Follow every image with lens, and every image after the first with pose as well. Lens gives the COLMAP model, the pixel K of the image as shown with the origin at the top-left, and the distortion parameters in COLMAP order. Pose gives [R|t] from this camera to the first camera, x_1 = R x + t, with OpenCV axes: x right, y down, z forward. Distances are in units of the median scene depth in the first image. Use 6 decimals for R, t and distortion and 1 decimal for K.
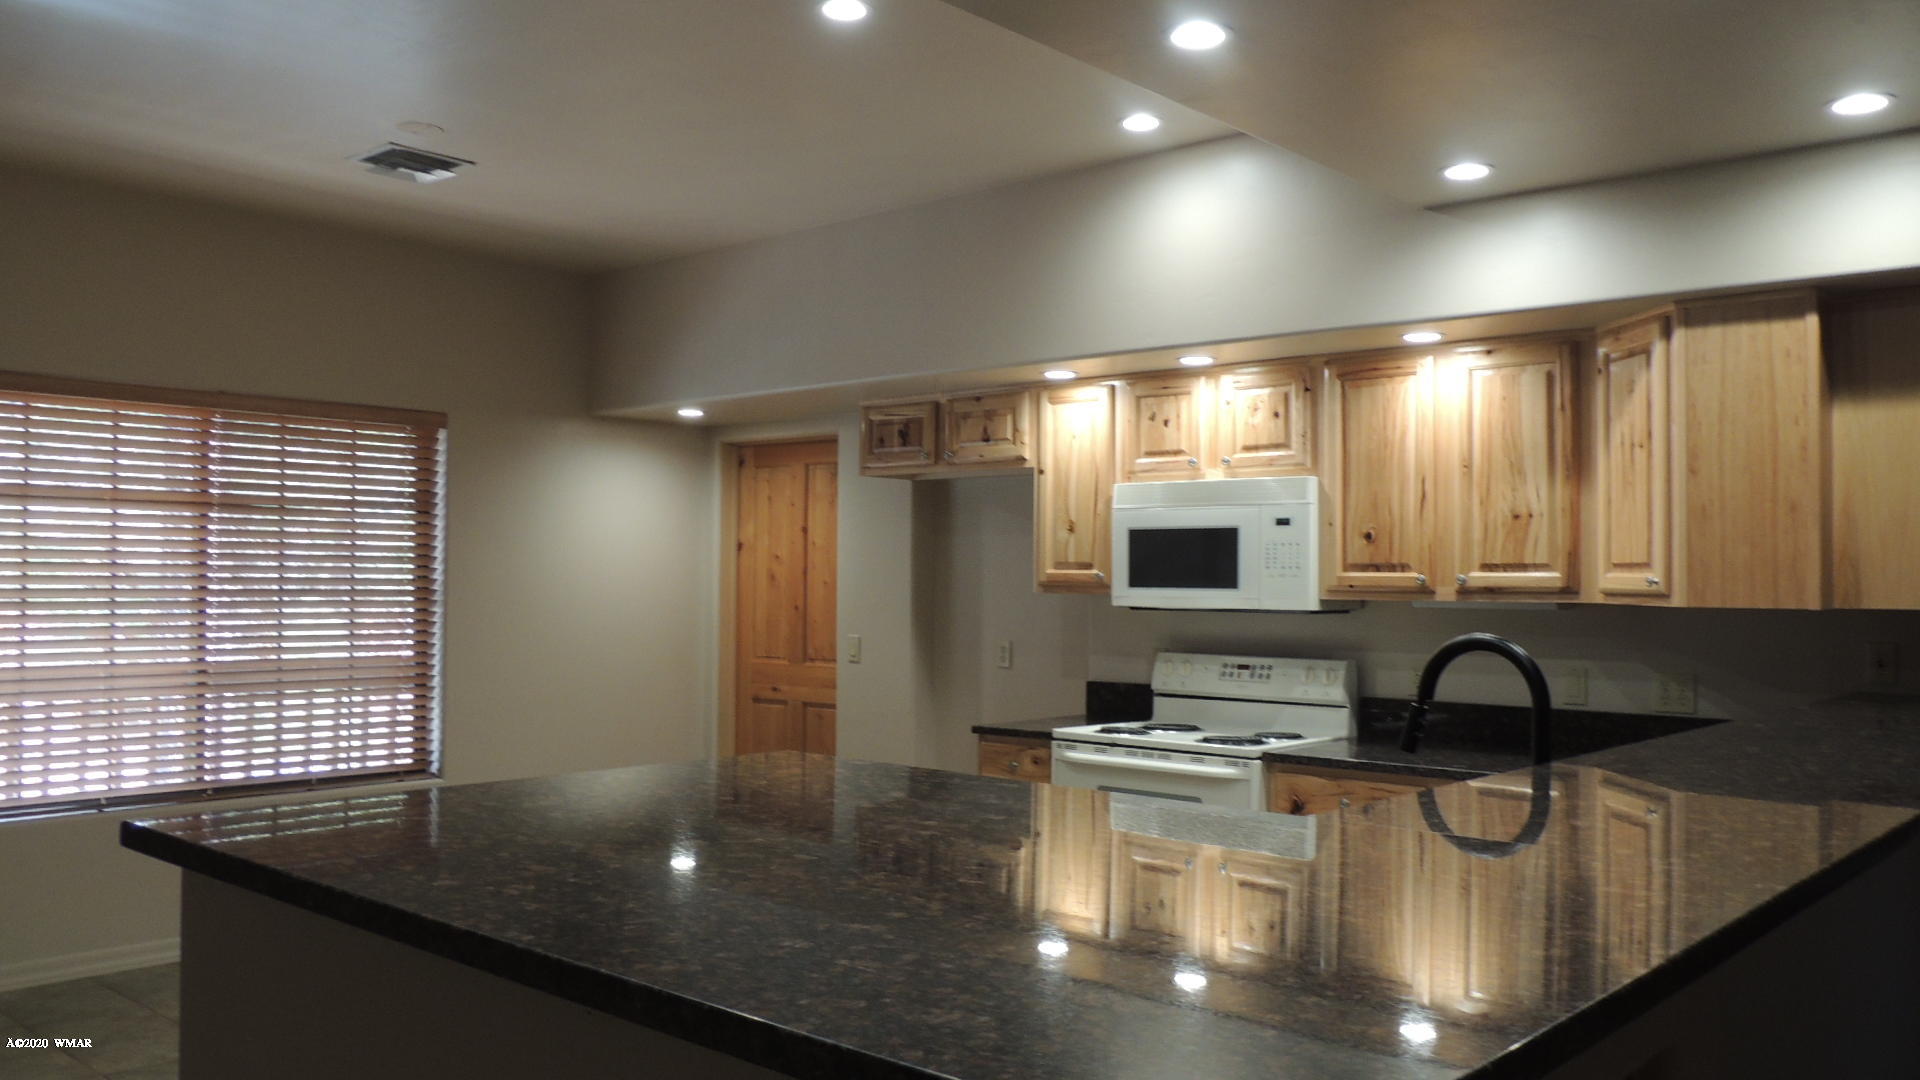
lens RADIAL K [[1517.4, 0, 948.9], [0, 1517.4, 543.7], [0, 0, 1]] dist [-0.017711, 0.009001]
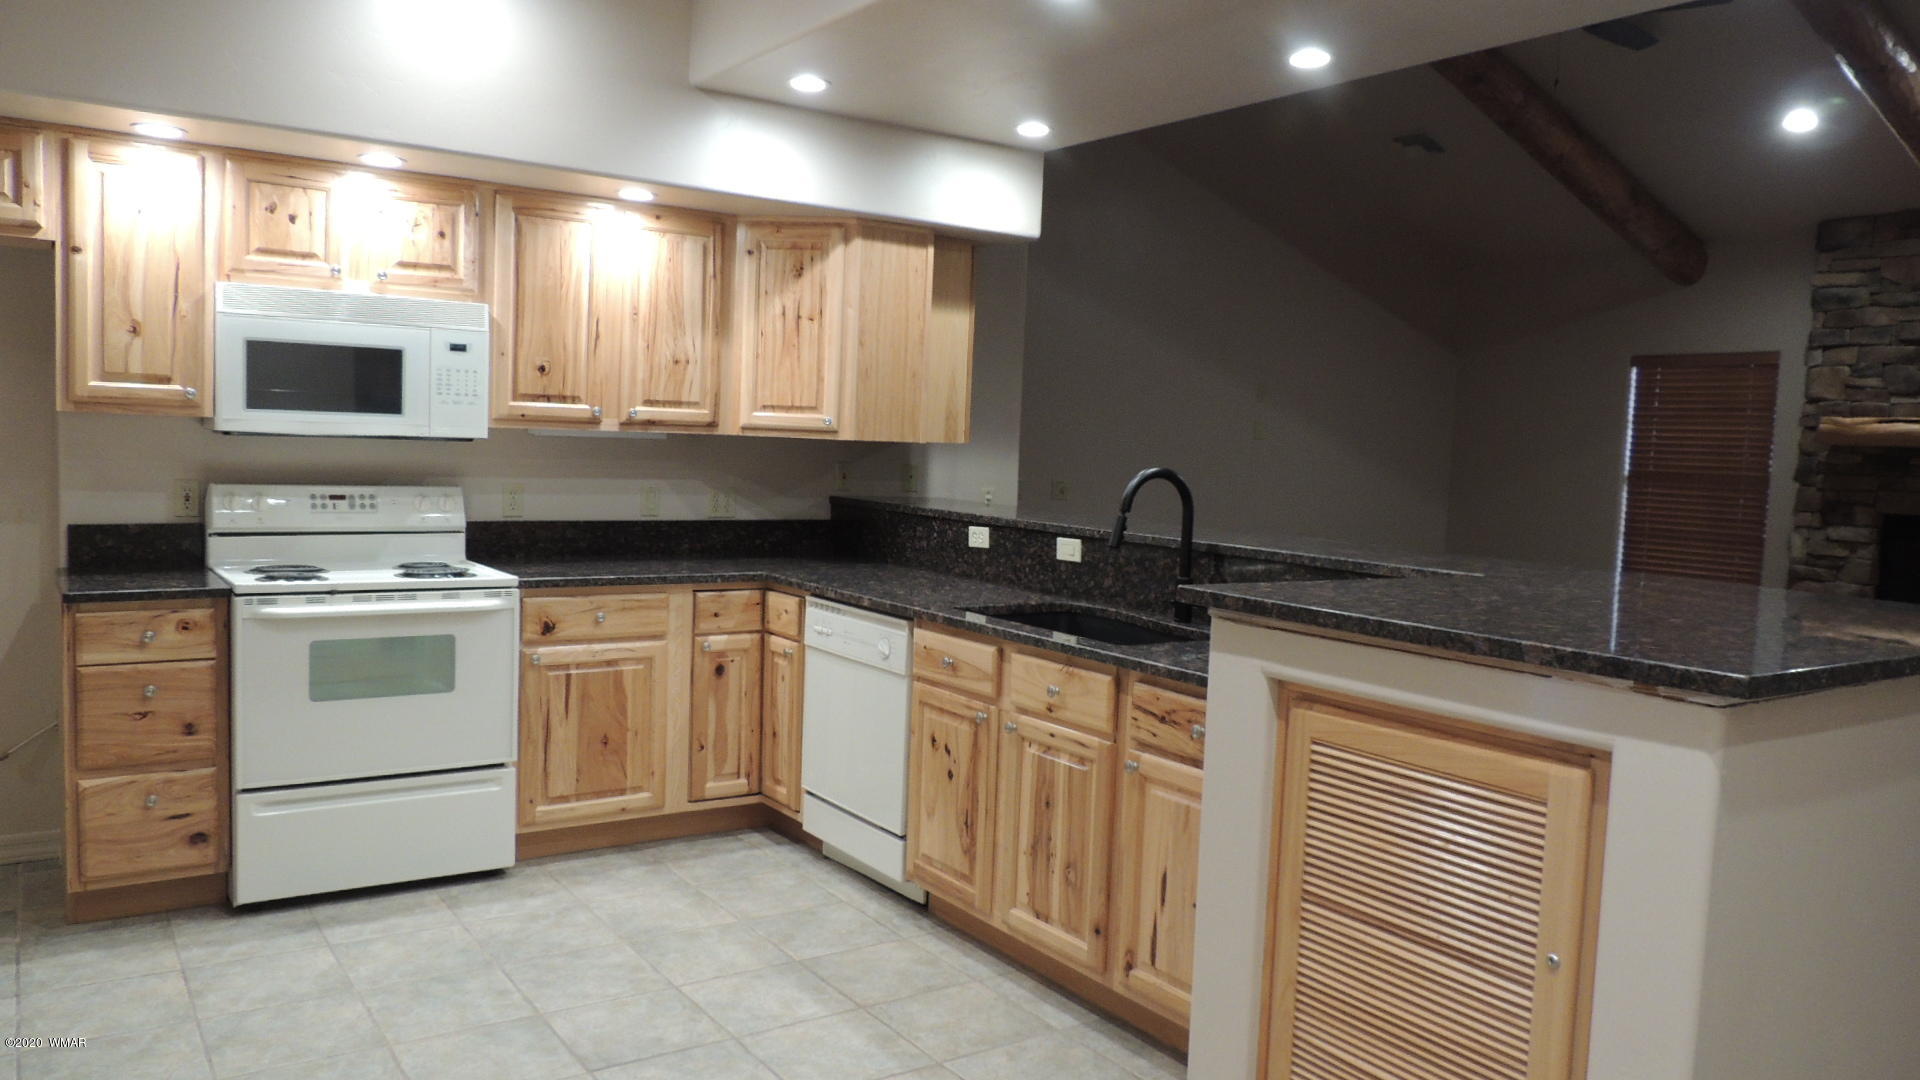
lens RADIAL K [[1364.7, 0, 959.3], [0, 1364.7, 537.9], [0, 0, 1]] dist [-0.018450, -0.001234]
pose [[0.230420, -0.073121, 0.970340, -0.527420], [-0.058303, 0.994344, 0.088774, 0.010017], [-0.971343, -0.077029, 0.224853, 0.444443]]
